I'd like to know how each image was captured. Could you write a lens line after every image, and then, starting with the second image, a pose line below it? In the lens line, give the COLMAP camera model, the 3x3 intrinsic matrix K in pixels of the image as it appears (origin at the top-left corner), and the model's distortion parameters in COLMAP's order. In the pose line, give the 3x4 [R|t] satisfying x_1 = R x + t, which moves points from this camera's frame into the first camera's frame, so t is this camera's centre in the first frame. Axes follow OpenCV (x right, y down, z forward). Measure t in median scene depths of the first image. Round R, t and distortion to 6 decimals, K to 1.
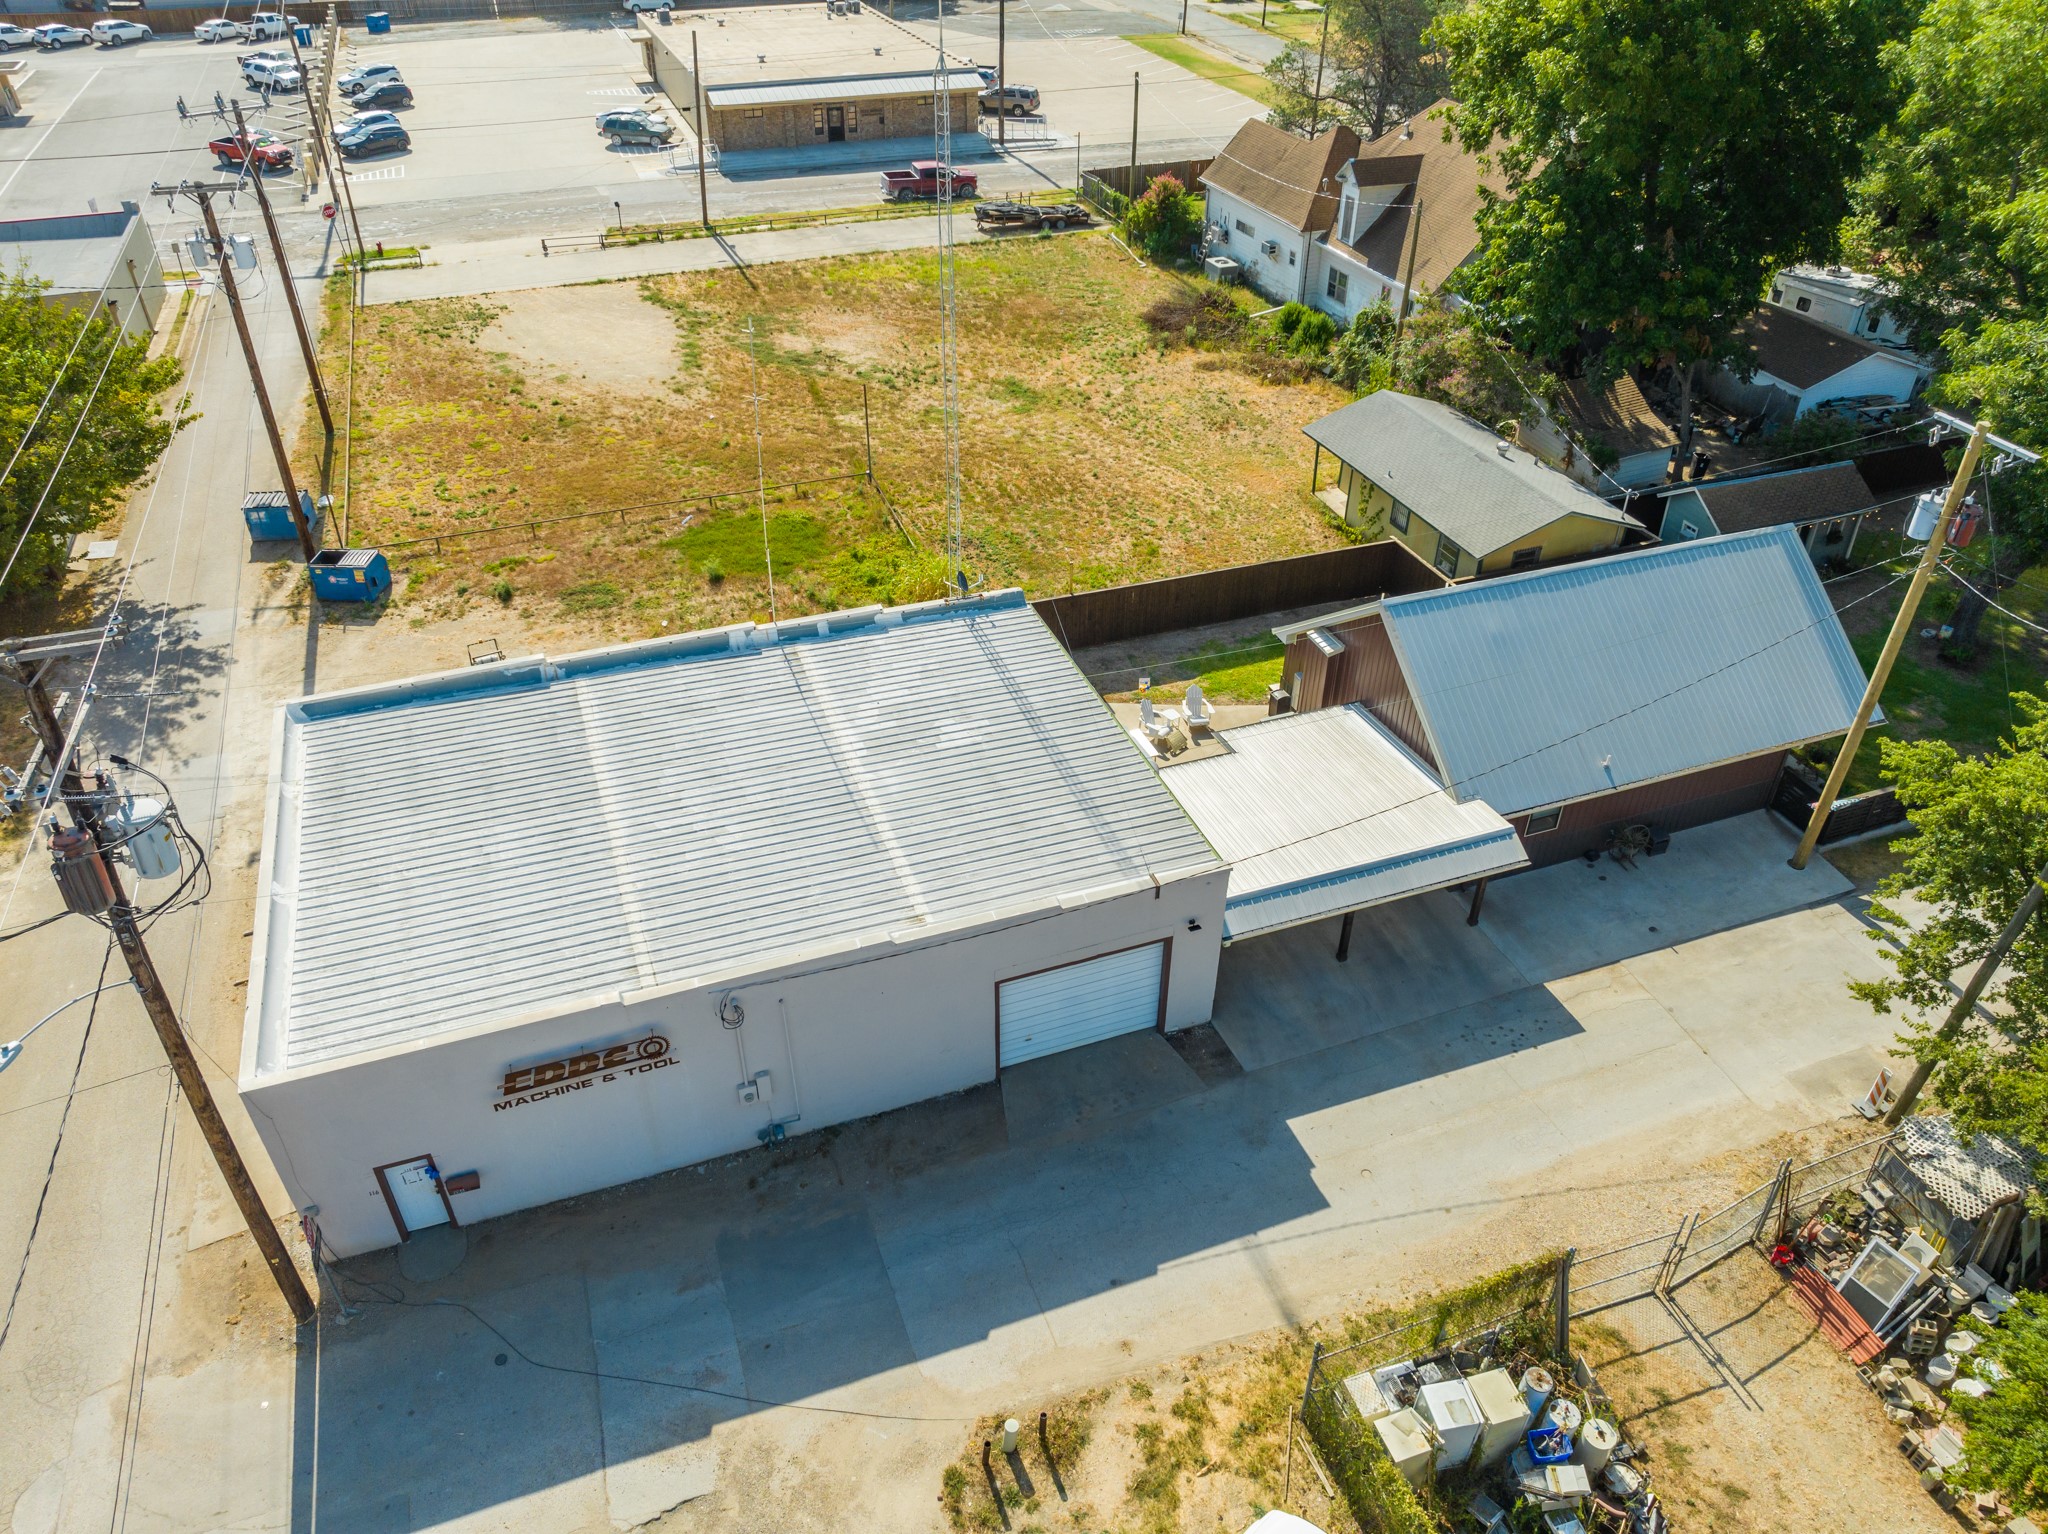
lens RADIAL K [[1425.0, 0, 1024.6], [0, 1425.0, 768.3], [0, 0, 1]] dist [-0.033162, -0.002686]
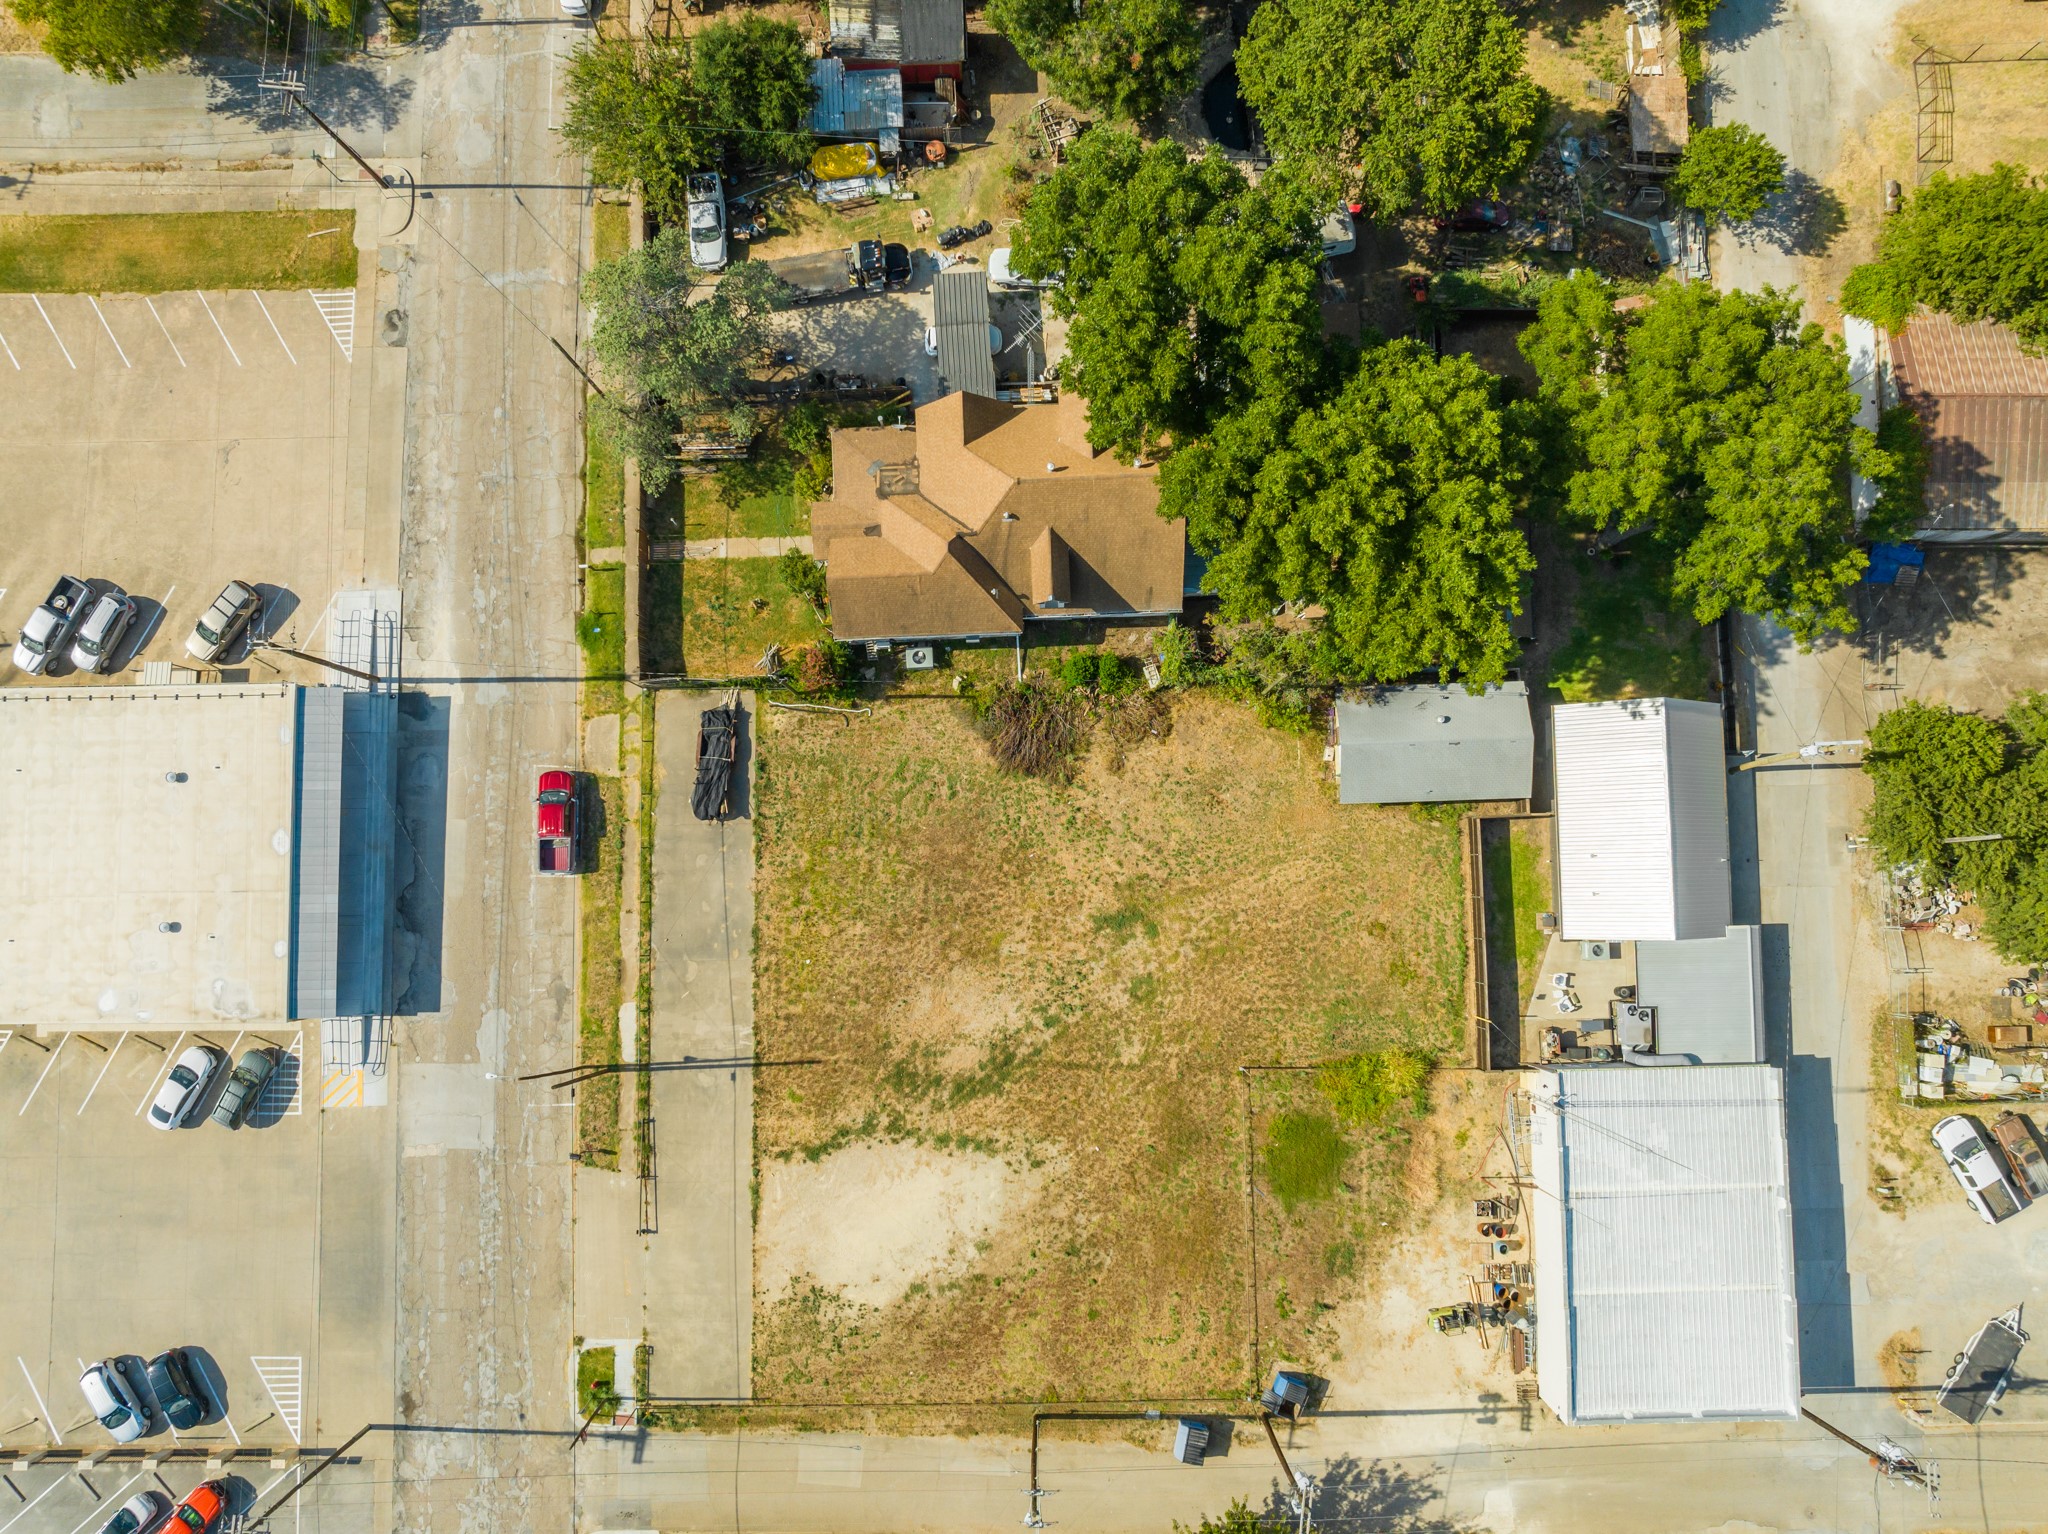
lens RADIAL K [[1425.0, 0, 1024.8], [0, 1425.0, 766.2], [0, 0, 1]] dist [-0.033162, -0.002686]
pose [[0.334239, -0.940144, 0.066430, 0.013491], [0.569418, 0.257599, 0.780644, -1.372213], [-0.751031, -0.223096, 0.621435, 0.258828]]
